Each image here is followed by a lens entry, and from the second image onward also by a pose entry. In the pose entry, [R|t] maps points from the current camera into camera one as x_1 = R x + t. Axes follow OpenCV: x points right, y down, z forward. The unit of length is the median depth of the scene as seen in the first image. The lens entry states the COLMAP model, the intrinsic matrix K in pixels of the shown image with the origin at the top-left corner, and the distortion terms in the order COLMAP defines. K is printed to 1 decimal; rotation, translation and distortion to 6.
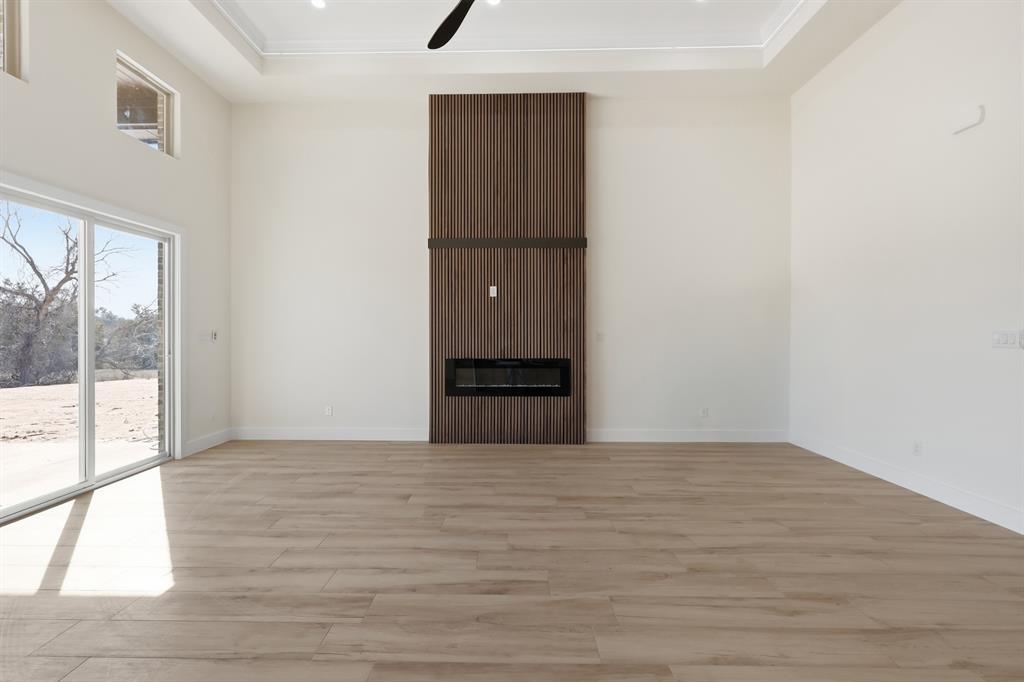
lens RADIAL K [[429.2, 0, 509.0], [0, 429.2, 335.1], [0, 0, 1]] dist [0.002424, -0.000037]
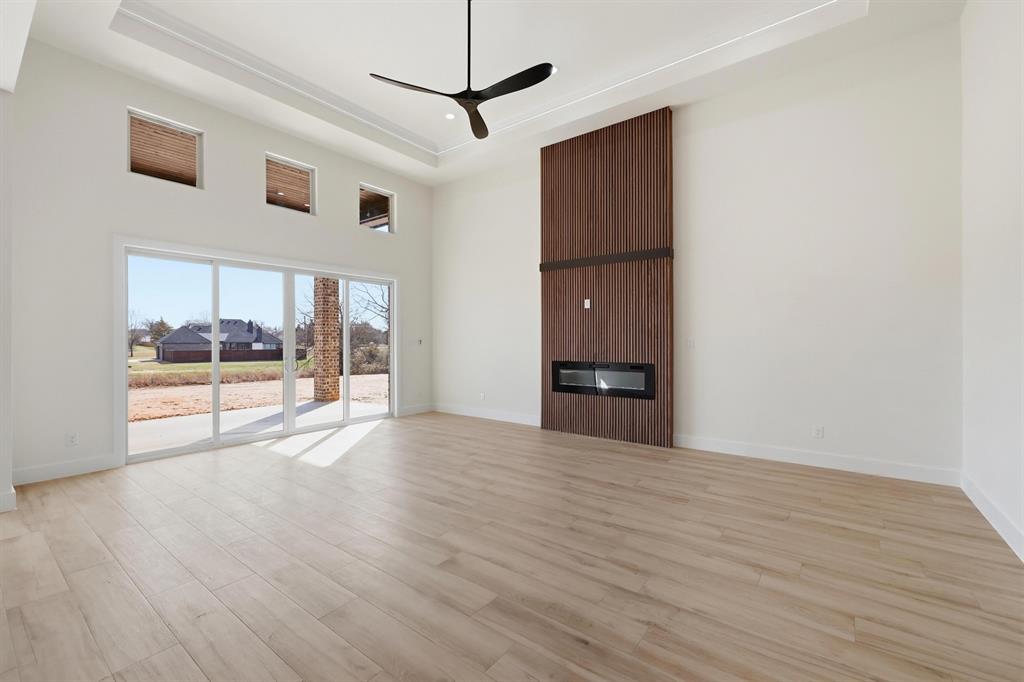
lens RADIAL K [[429.2, 0, 512.1], [0, 429.2, 341.9], [0, 0, 1]] dist [0.002424, -0.000037]
pose [[0.810143, 0.003651, -0.586221, 0.545264], [-0.002915, 0.999993, 0.002200, -0.000868], [0.586225, -0.000074, 0.810148, -0.063048]]
